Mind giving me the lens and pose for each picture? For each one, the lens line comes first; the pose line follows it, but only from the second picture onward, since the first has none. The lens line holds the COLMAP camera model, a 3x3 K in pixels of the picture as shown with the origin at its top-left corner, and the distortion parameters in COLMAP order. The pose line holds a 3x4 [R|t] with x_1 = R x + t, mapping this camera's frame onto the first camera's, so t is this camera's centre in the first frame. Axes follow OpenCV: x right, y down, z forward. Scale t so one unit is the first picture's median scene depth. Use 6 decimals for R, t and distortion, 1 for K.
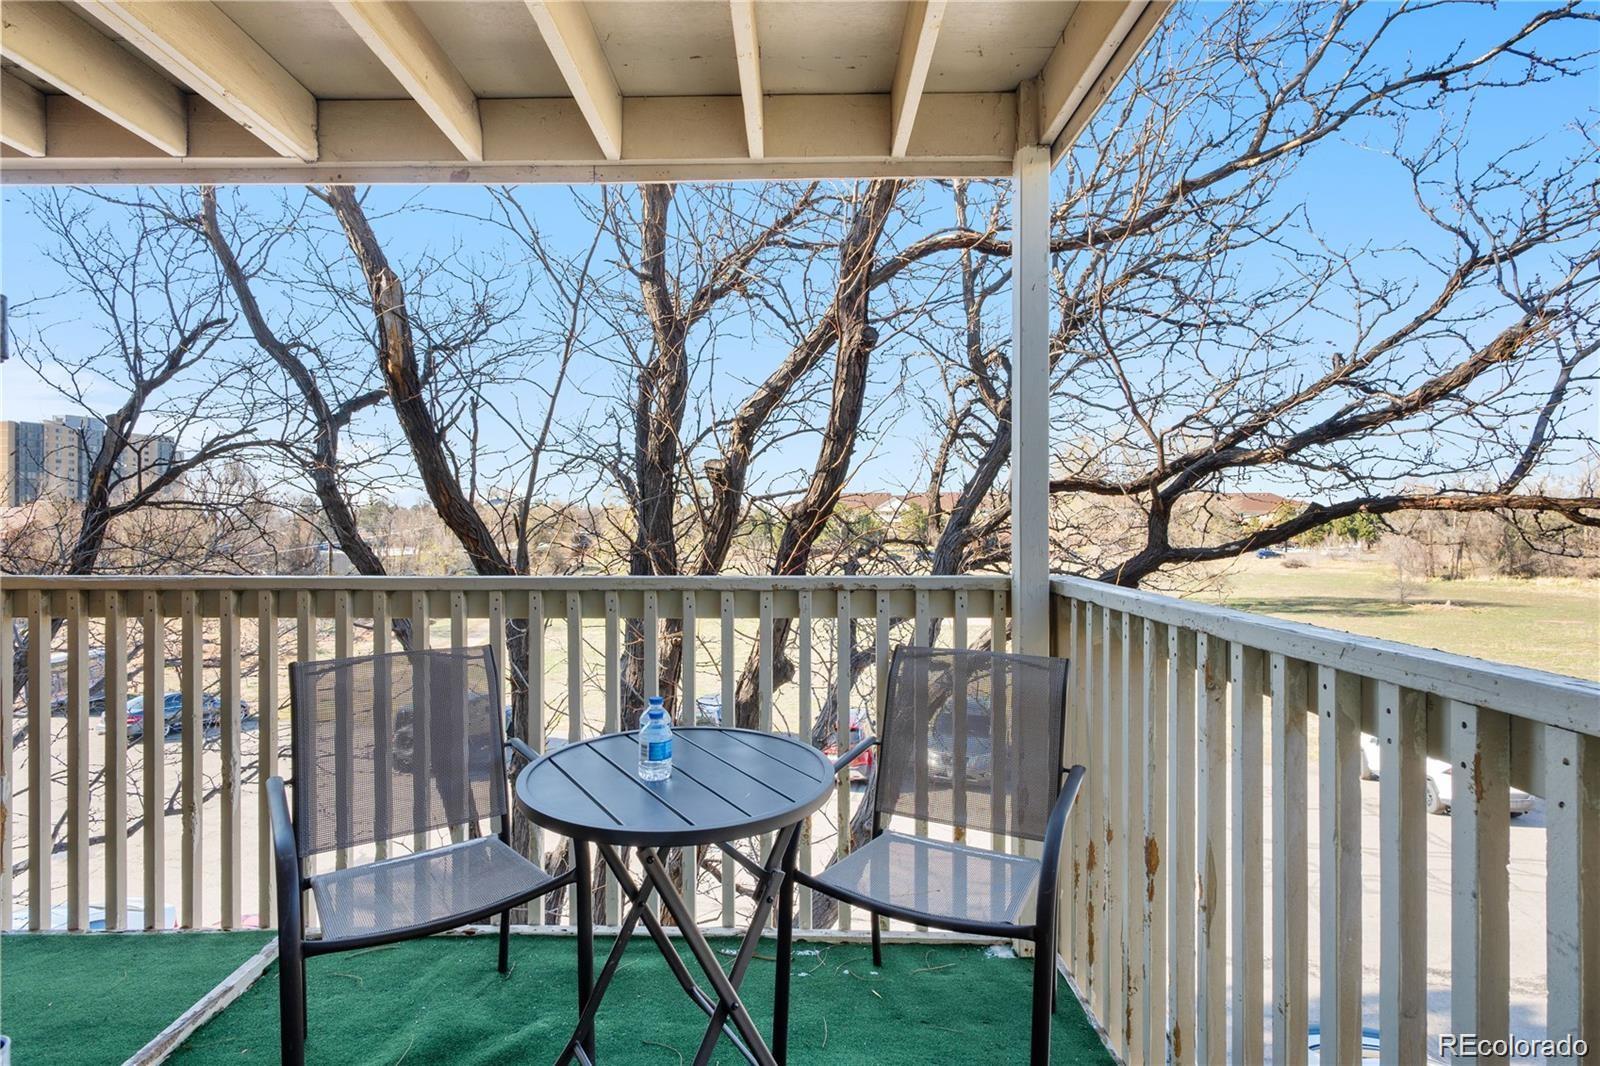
lens RADIAL K [[808.5, 0, 773.6], [0, 808.5, 519.6], [0, 0, 1]] dist [-0.006642, 0.004529]
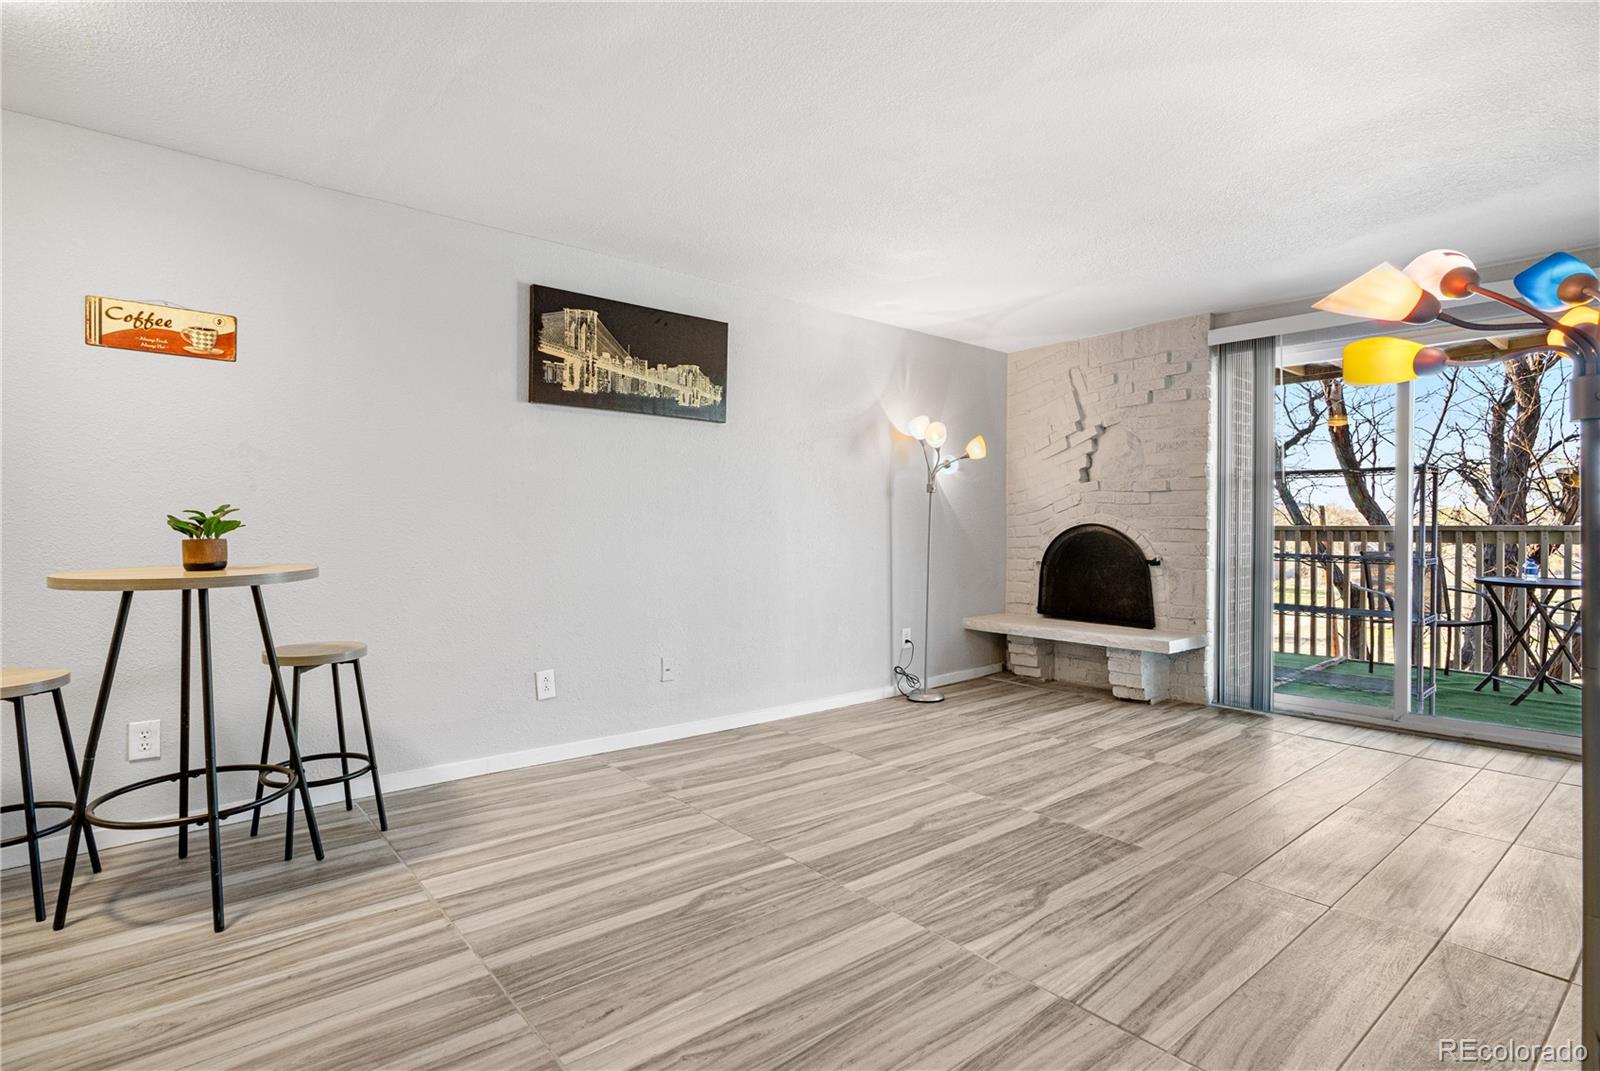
lens RADIAL K [[808.5, 0, 799.1], [0, 808.5, 520.2], [0, 0, 1]] dist [-0.006642, 0.004529]
pose [[0.638824, -0.008678, -0.769304, 0.159489], [0.000458, 0.999940, -0.010900, 0.037690], [0.769353, 0.006611, 0.638790, -0.945623]]
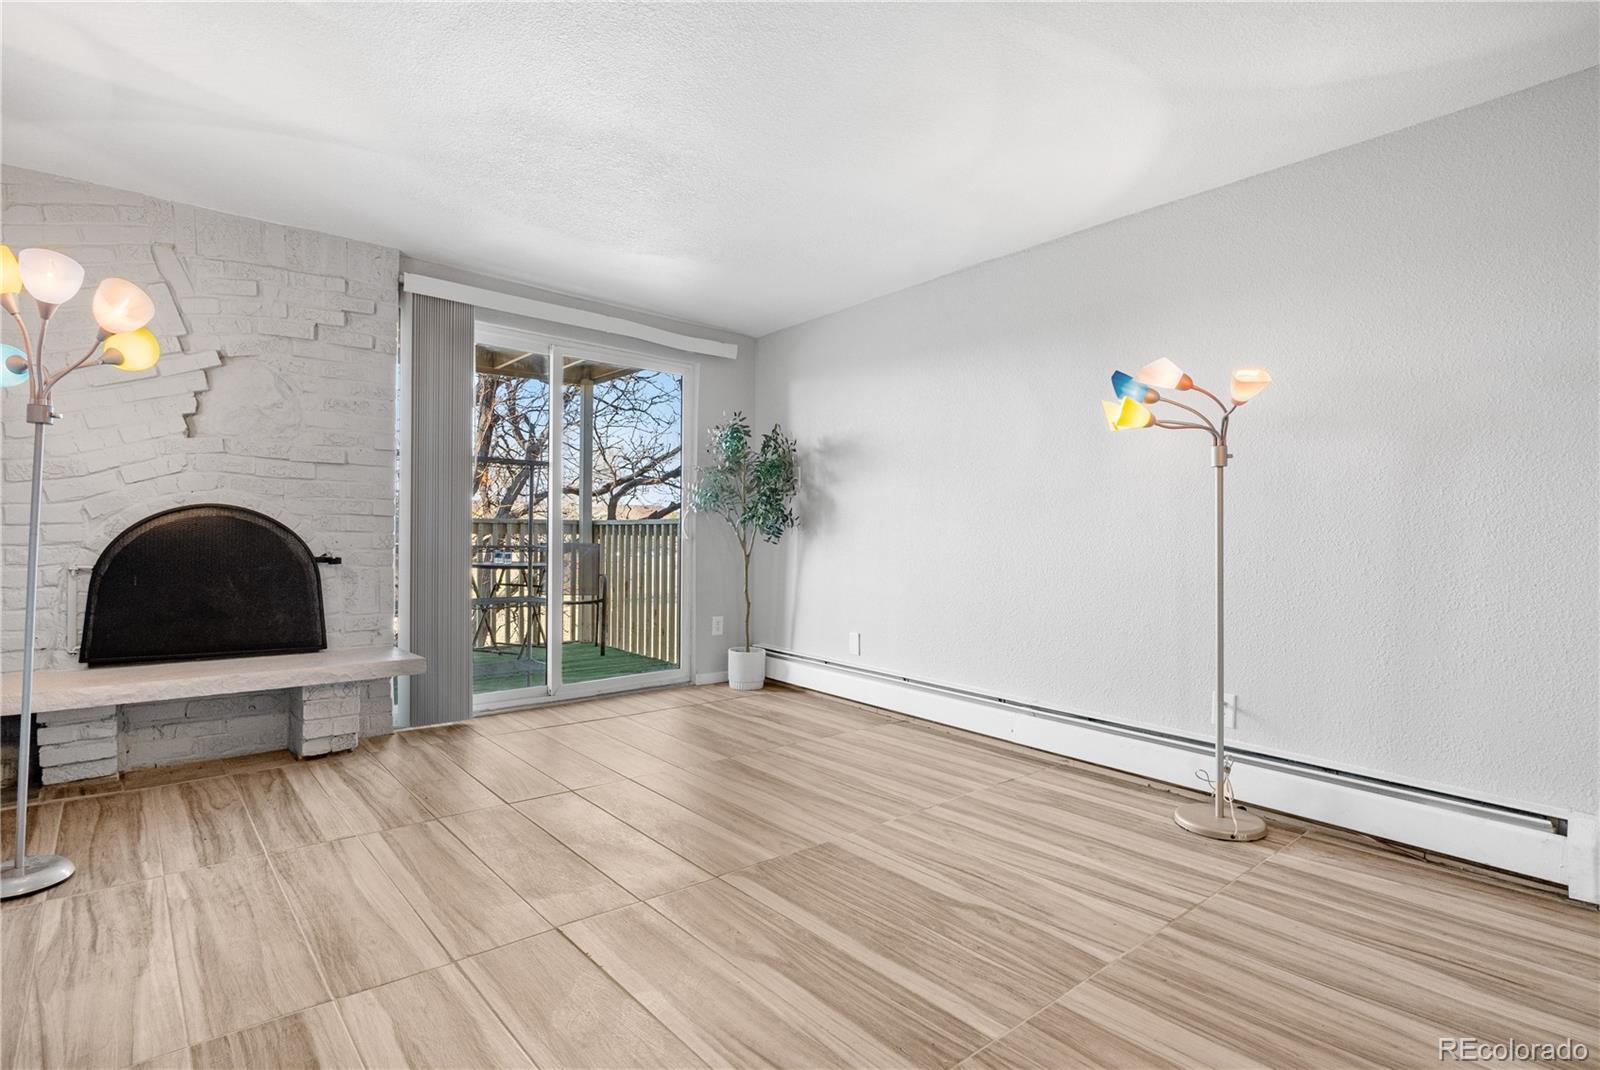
lens RADIAL K [[808.5, 0, 795.5], [0, 808.5, 532.4], [0, 0, 1]] dist [-0.006642, 0.004529]
pose [[0.754215, 0.005115, 0.656608, -0.480990], [-0.008413, 0.999963, 0.001874, 0.049093], [-0.656574, -0.006938, 0.754230, -0.801653]]
